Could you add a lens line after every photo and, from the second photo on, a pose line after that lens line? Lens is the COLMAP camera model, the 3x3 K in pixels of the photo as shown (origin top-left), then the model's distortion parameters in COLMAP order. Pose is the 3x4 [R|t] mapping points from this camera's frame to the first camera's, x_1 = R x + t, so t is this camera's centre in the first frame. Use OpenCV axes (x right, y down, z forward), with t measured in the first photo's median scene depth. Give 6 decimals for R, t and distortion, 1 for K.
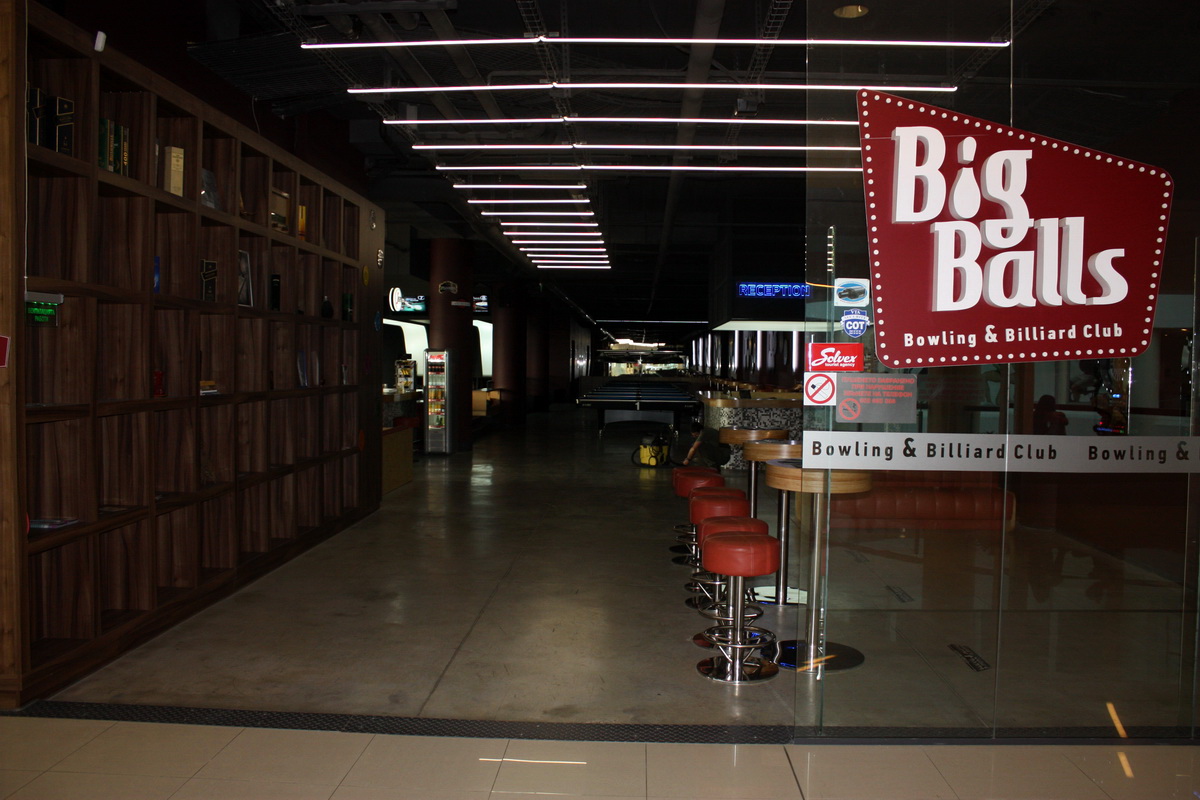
lens RADIAL K [[995.9, 0, 600.0], [0, 995.9, 400.0], [0, 0, 1]] dist [-0.120662, 0.004623]
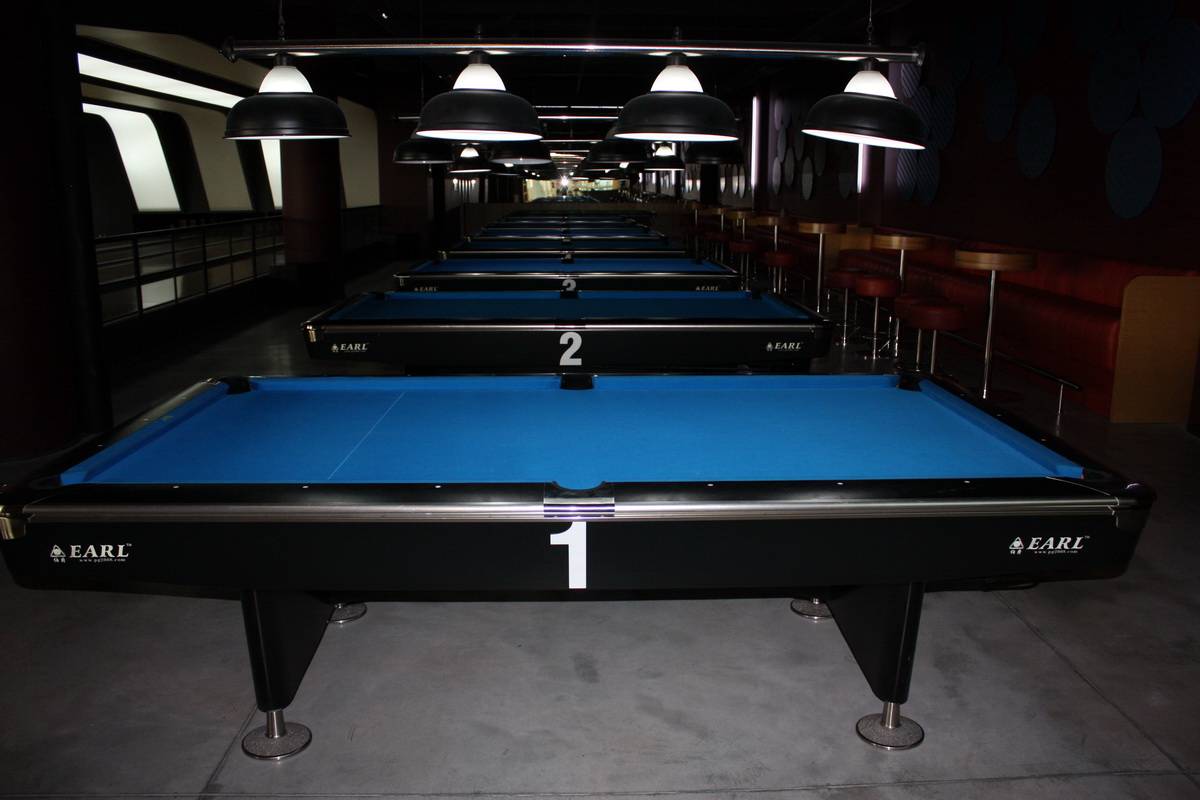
lens RADIAL K [[995.9, 0, 600.0], [0, 995.9, 400.0], [0, 0, 1]] dist [-0.120662, 0.004623]
pose [[0.997040, -0.024075, 0.073012, 0.017234], [0.010737, 0.984002, 0.177831, -0.015121], [-0.076125, -0.176521, 0.981349, 0.464310]]
